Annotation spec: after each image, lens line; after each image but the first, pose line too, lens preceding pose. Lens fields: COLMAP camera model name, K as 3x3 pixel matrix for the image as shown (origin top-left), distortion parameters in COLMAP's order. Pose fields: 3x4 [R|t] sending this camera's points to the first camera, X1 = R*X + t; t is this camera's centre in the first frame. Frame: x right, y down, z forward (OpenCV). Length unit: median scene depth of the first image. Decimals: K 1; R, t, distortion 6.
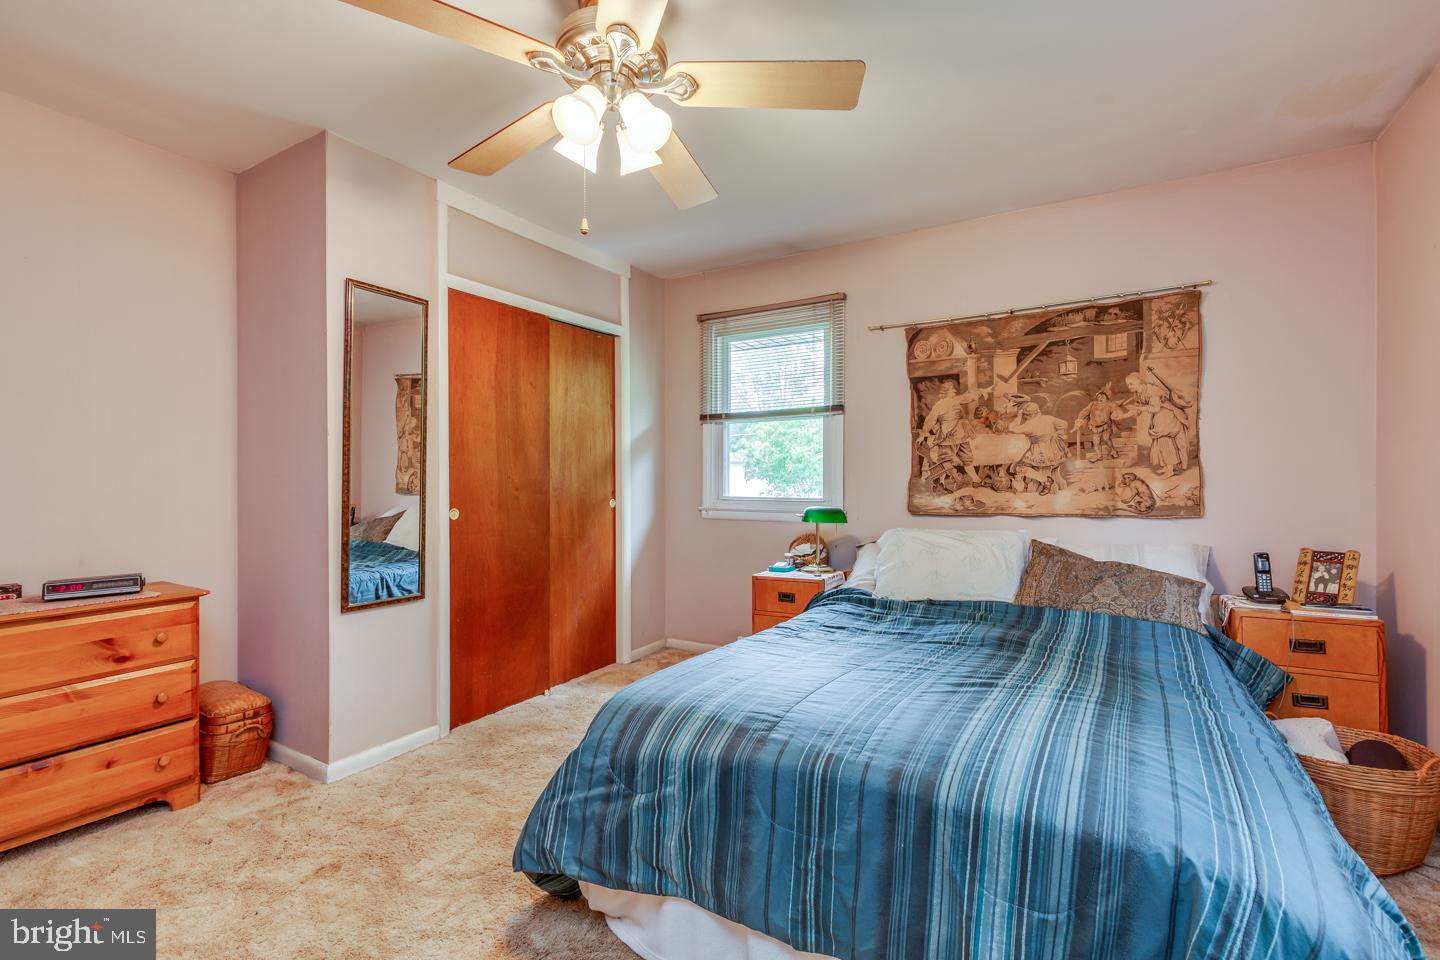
lens RADIAL K [[652.6, 0, 725.9], [0, 652.6, 478.0], [0, 0, 1]] dist [0.010685, 0.000098]
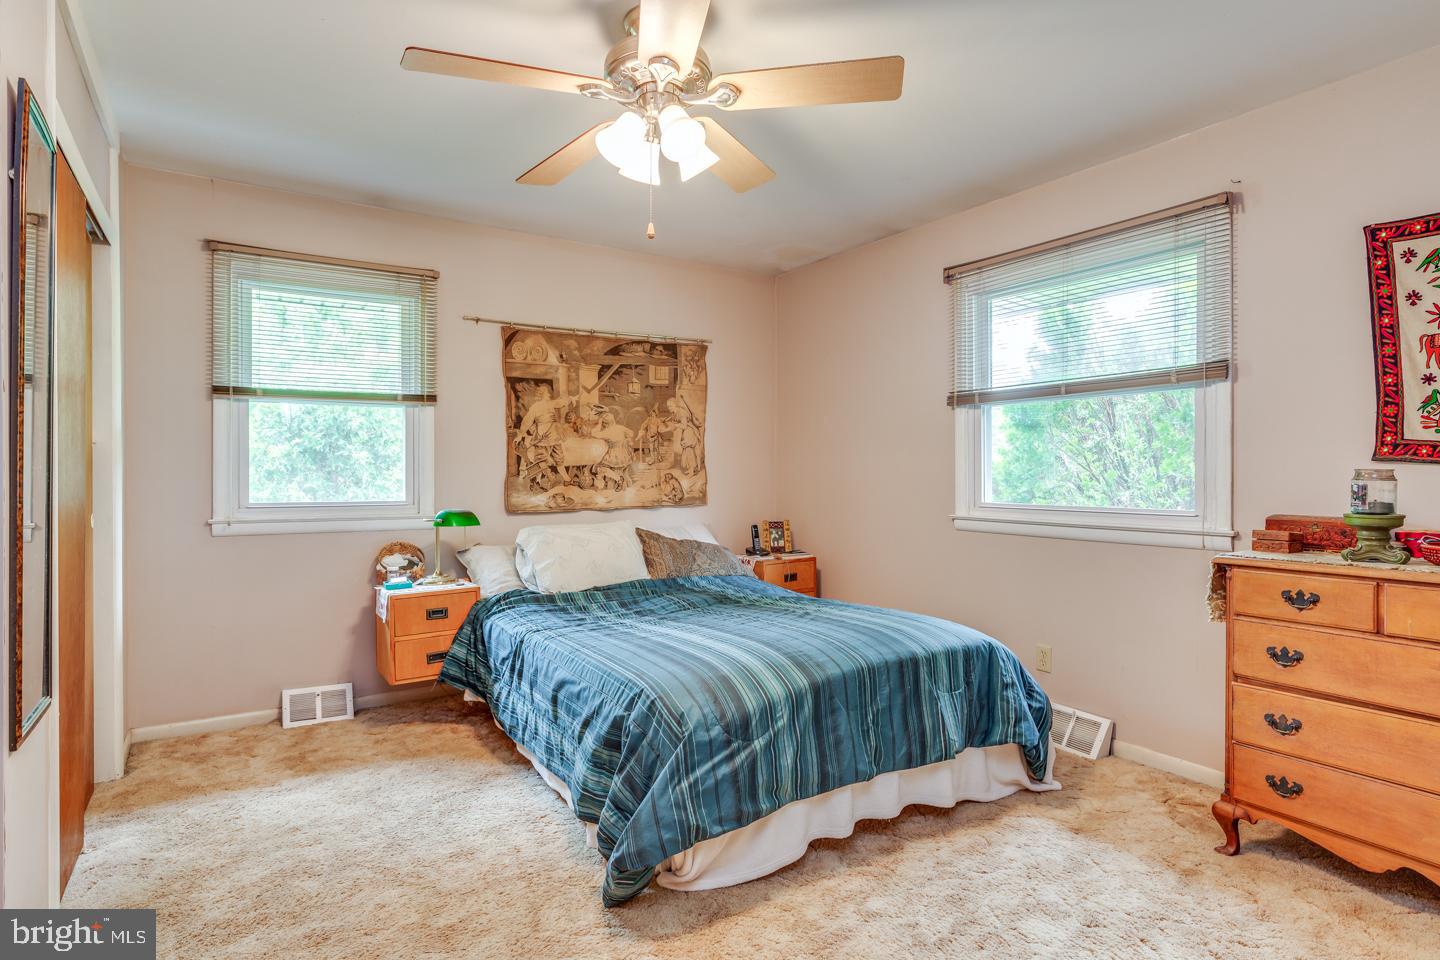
lens RADIAL K [[773.4, 0, 719.8], [0, 773.4, 475.9], [0, 0, 1]] dist [0.003962, 0.000382]
pose [[0.445385, 0.000490, 0.895339, -0.677632], [-0.000128, 1.000000, -0.000484, -0.001634], [-0.895339, 0.000101, 0.445385, 0.199074]]
